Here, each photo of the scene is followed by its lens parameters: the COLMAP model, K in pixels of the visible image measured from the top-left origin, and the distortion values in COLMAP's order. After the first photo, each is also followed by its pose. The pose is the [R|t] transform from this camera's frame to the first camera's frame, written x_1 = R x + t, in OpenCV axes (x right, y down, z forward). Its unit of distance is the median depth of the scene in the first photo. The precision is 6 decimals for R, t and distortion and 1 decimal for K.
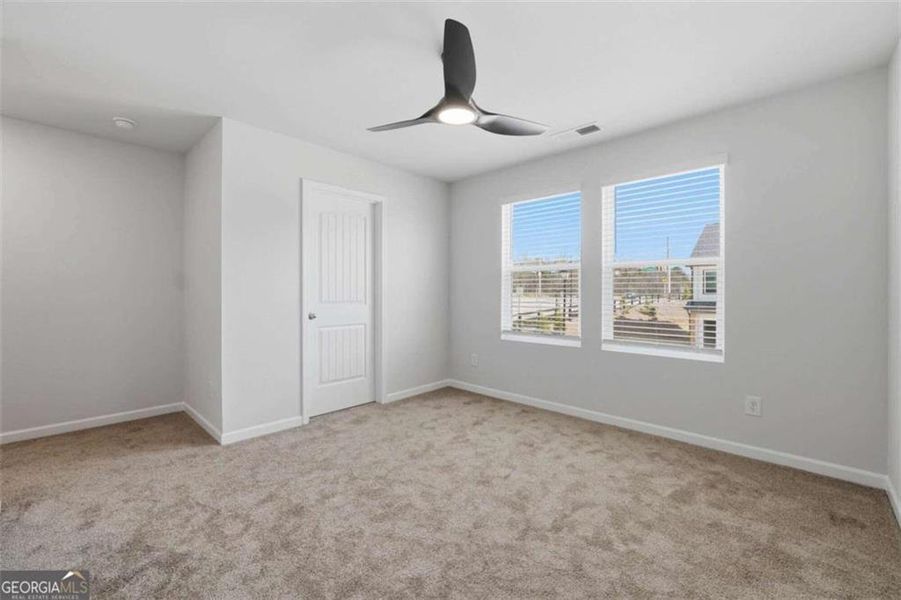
lens RADIAL K [[381.8, 0, 462.8], [0, 381.8, 294.8], [0, 0, 1]] dist [0.000072, 0.001412]
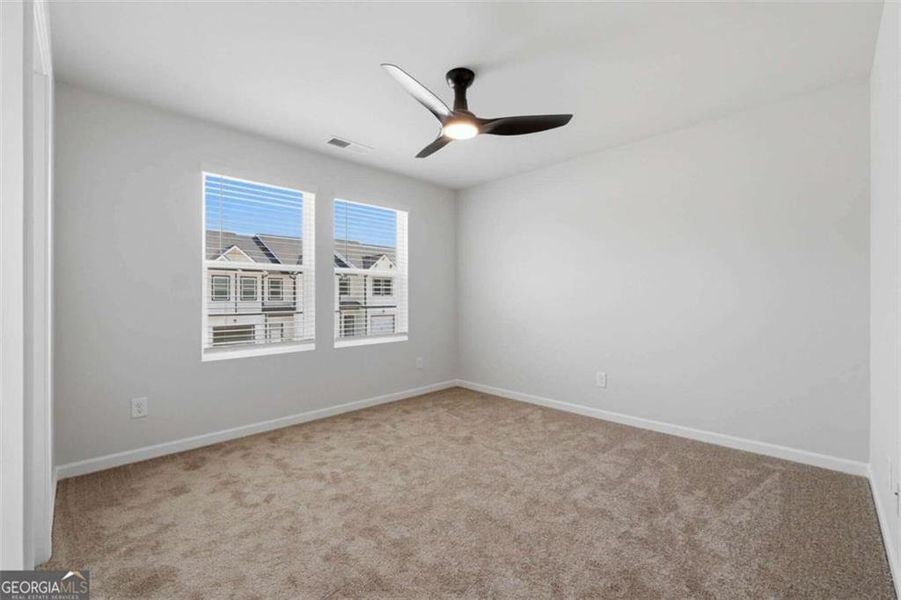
lens RADIAL K [[381.8, 0, 450.2], [0, 381.8, 296.2], [0, 0, 1]] dist [0.000072, 0.001412]
pose [[0.047351, -0.006898, 0.998855, -0.686008], [0.001589, 0.999975, 0.006831, -0.009799], [-0.998877, 0.001264, 0.047361, 0.602249]]
